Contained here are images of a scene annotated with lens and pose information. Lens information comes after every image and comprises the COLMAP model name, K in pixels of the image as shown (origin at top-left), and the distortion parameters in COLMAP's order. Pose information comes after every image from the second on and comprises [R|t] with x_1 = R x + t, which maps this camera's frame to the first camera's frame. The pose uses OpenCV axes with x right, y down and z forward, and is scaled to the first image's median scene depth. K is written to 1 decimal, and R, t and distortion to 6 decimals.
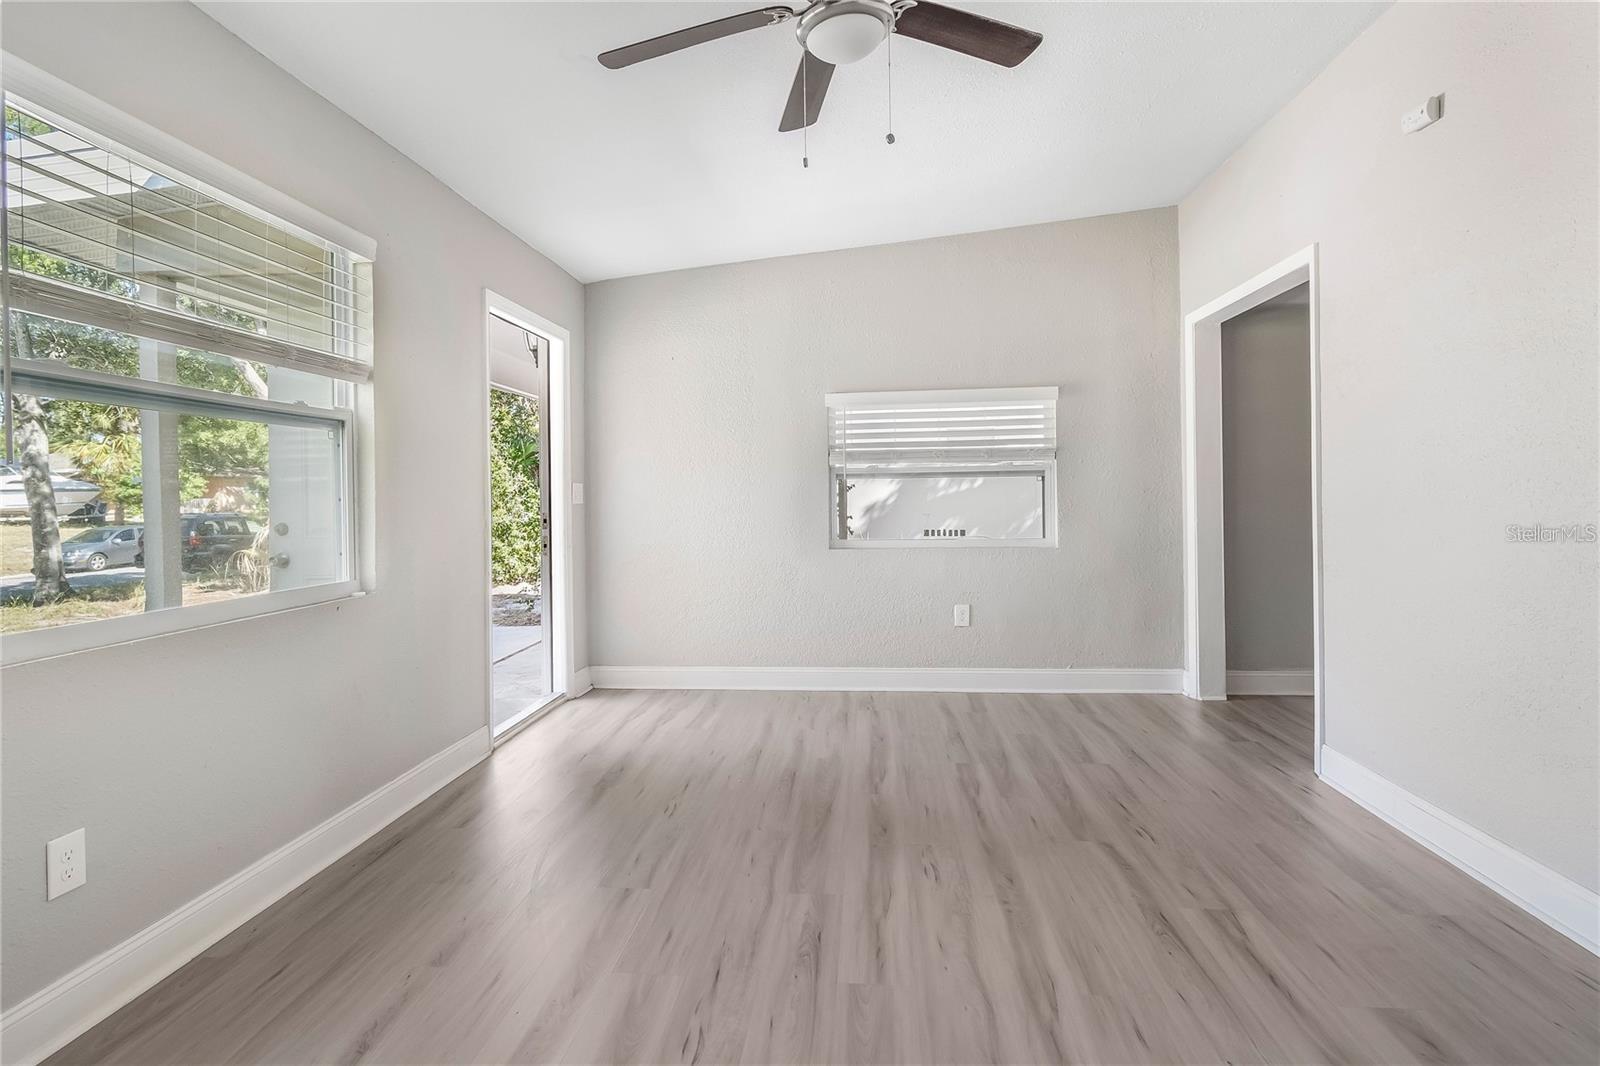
lens RADIAL K [[818.8, 0, 789.9], [0, 818.8, 499.2], [0, 0, 1]] dist [0.002932, -0.000116]
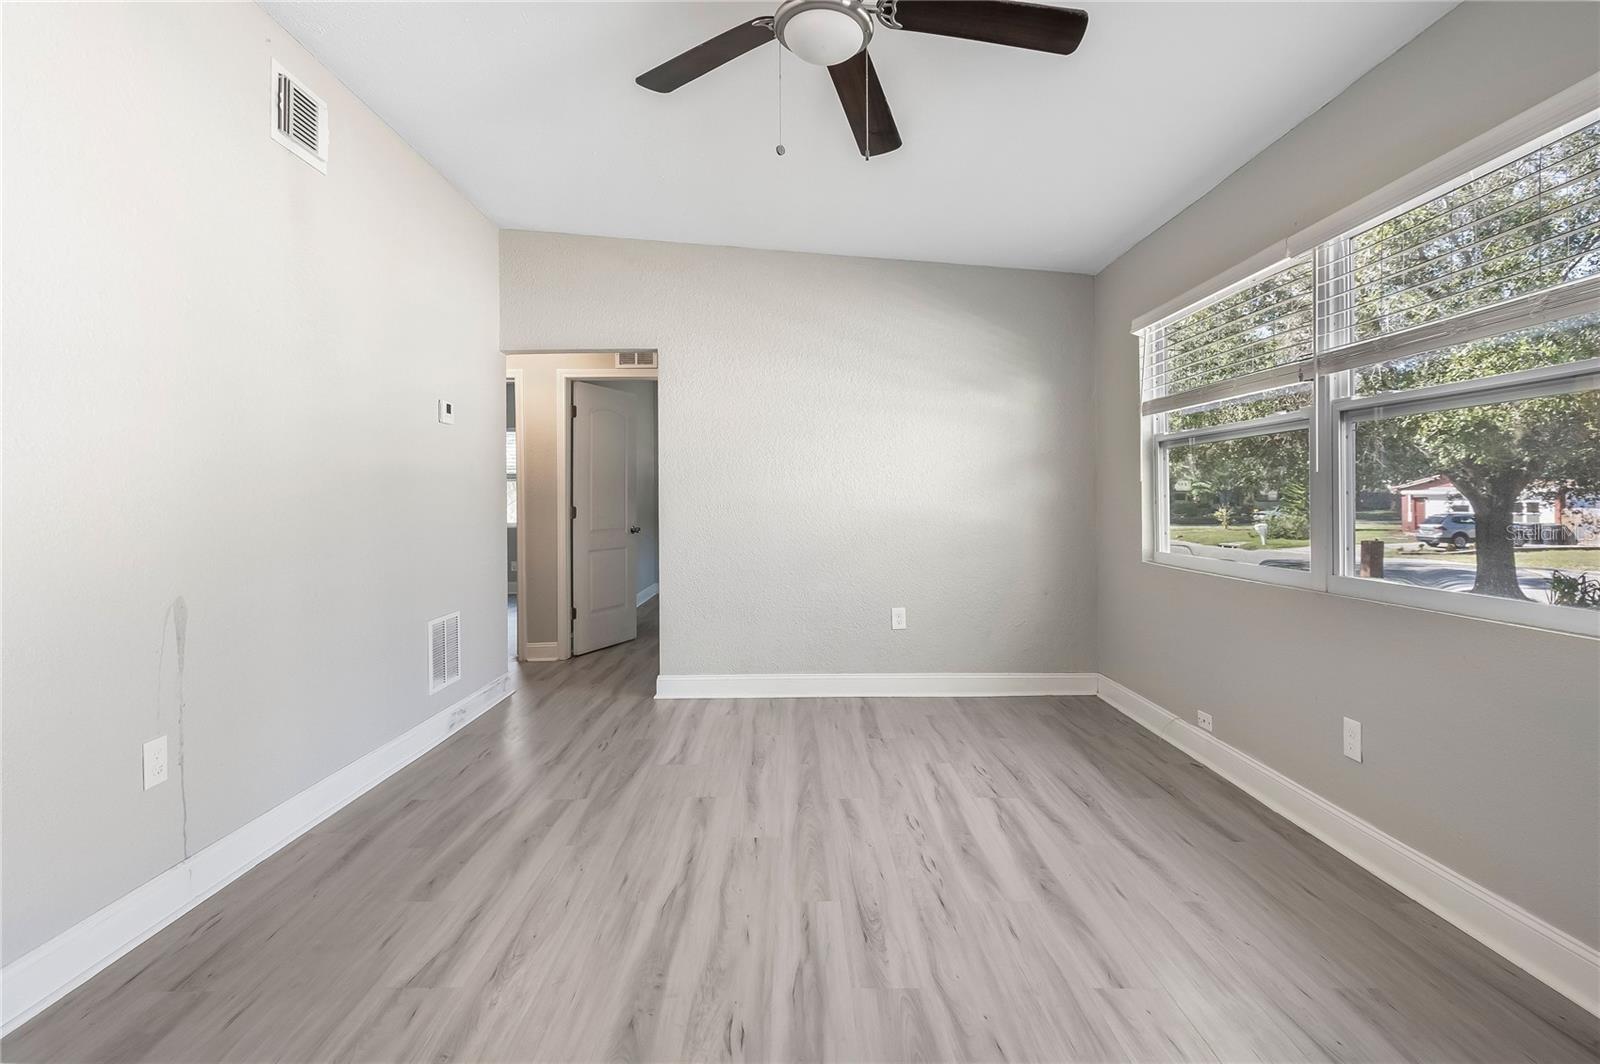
lens RADIAL K [[818.8, 0, 789.9], [0, 818.8, 498.2], [0, 0, 1]] dist [0.002932, -0.000116]
pose [[-0.995004, 0.020480, -0.097714, 0.203252], [0.020702, 0.999785, -0.001251, -0.006040], [0.097667, -0.003268, -0.995214, 1.877905]]
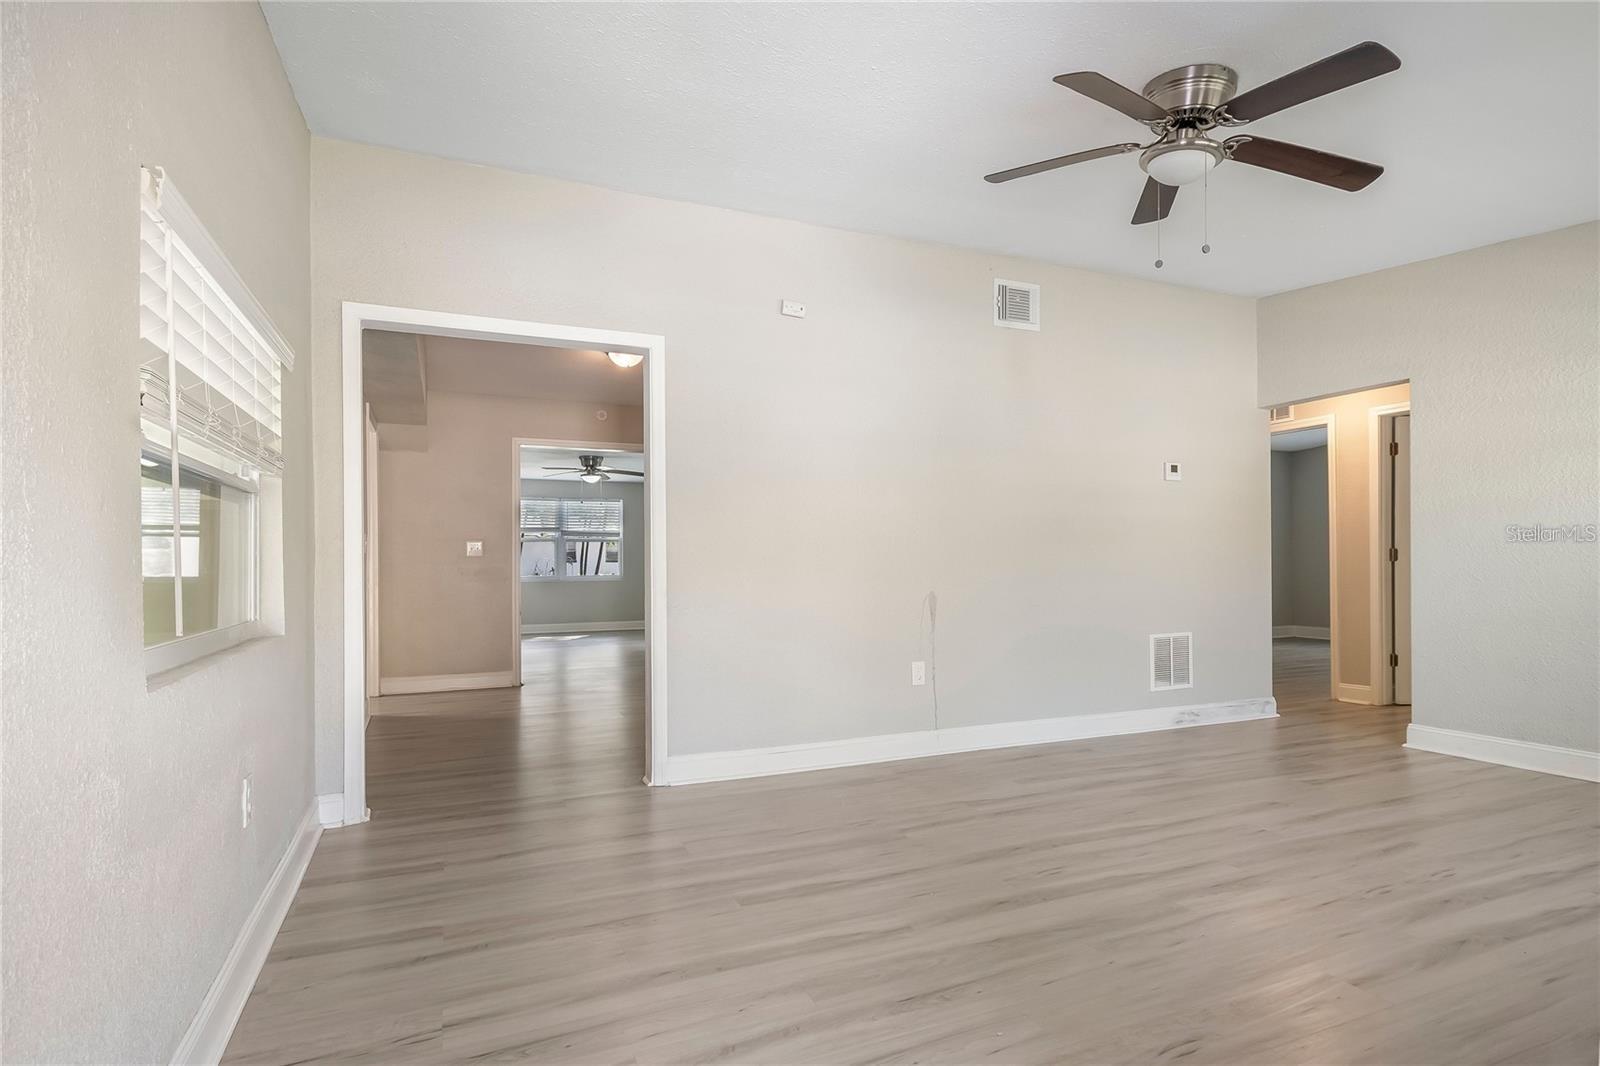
lens RADIAL K [[824.9, 0, 803.8], [0, 824.9, 559.8], [0, 0, 1]] dist [0.001356, 0.000181]
pose [[-0.491435, 0.022254, 0.870630, -0.707071], [0.016181, 0.999734, -0.016421, 0.051112], [-0.870764, 0.006018, -0.491664, 2.020634]]
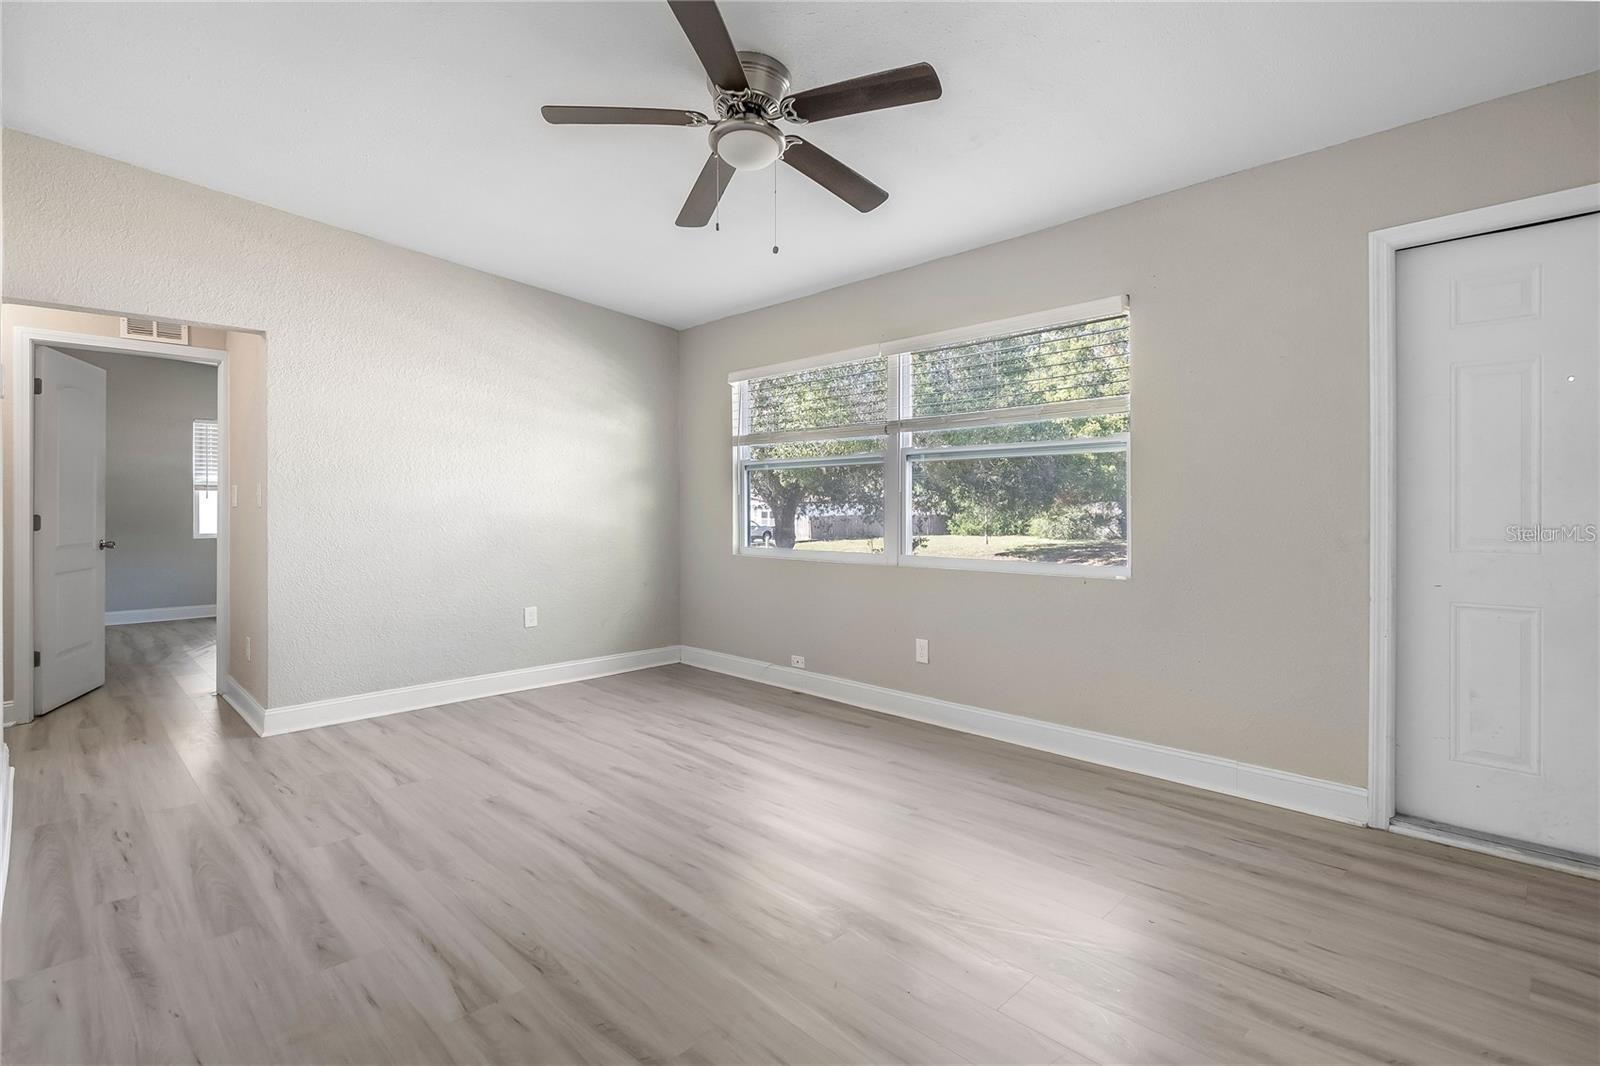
lens RADIAL K [[761.2, 0, 789.7], [0, 761.2, 512.7], [0, 0, 1]] dist [-0.004062, -0.000707]
pose [[-0.640838, 0.021696, -0.767370, 0.895153], [0.010574, 0.999755, 0.019436, -0.018043], [0.767603, 0.004341, -0.640910, 1.716399]]
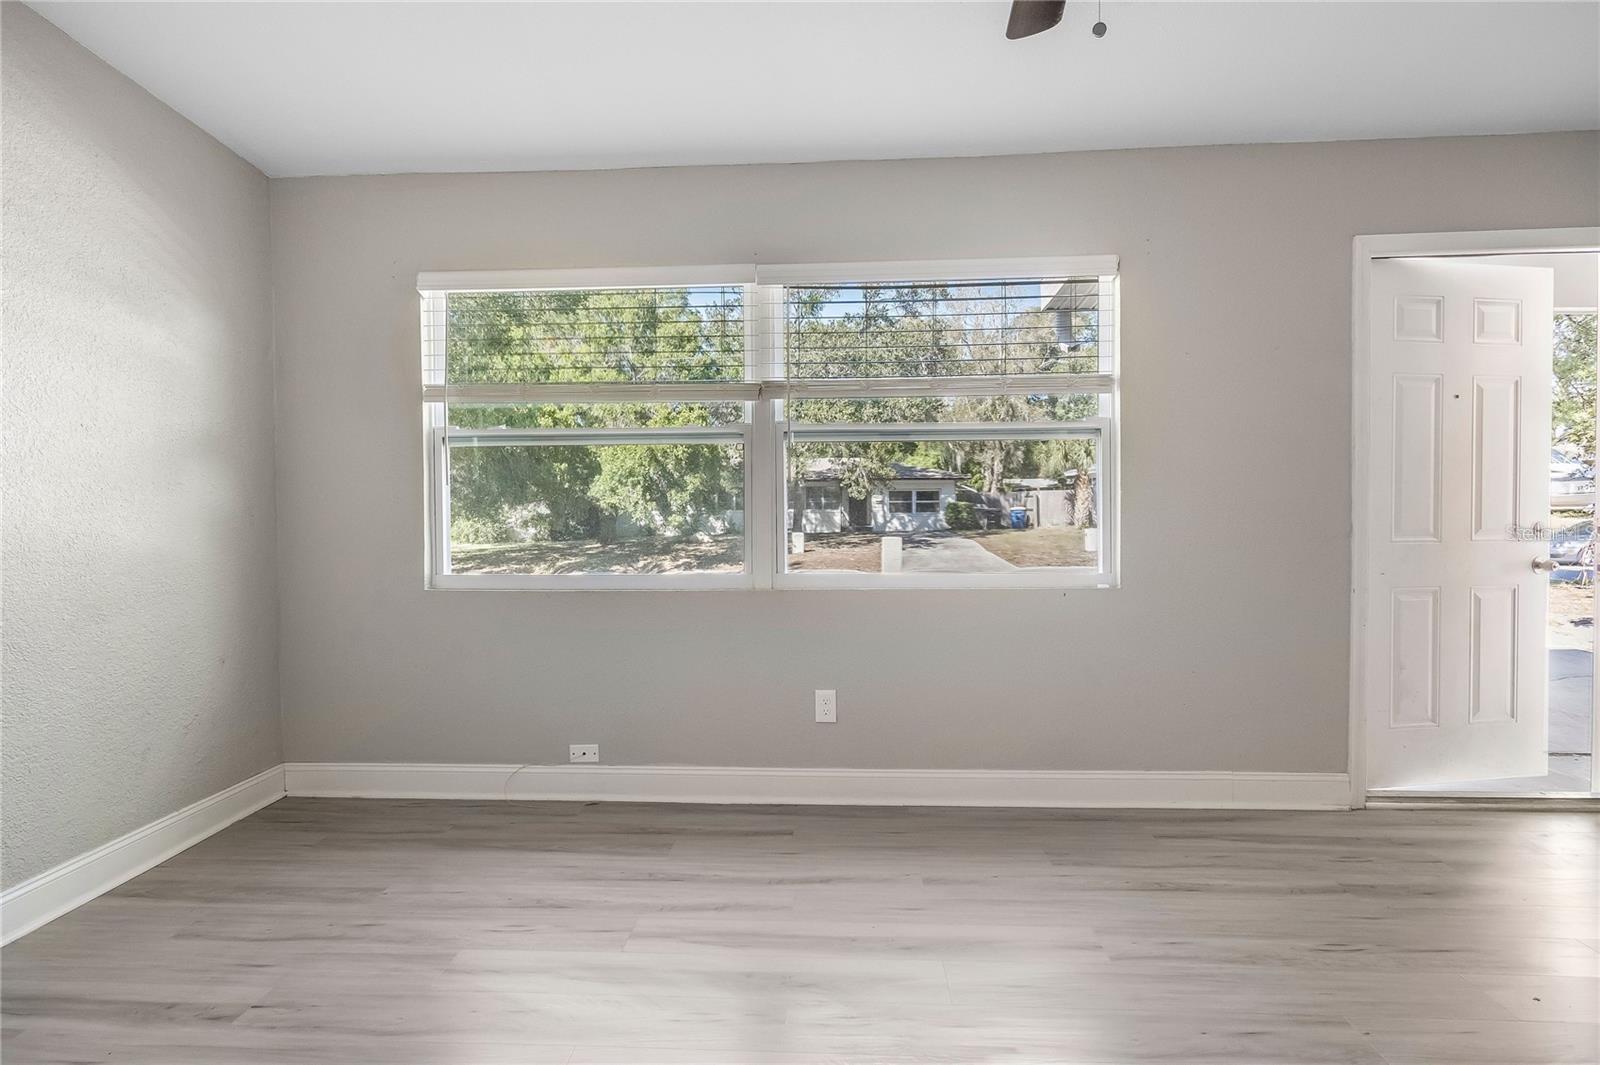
lens RADIAL K [[820.9, 0, 789.7], [0, 820.9, 528.9], [0, 0, 1]] dist [0.001933, -0.000197]
pose [[0.039522, 0.043707, -0.998262, 0.692888], [0.006120, 0.999014, 0.043983, -0.014853], [0.999200, -0.007848, 0.039216, 0.676188]]
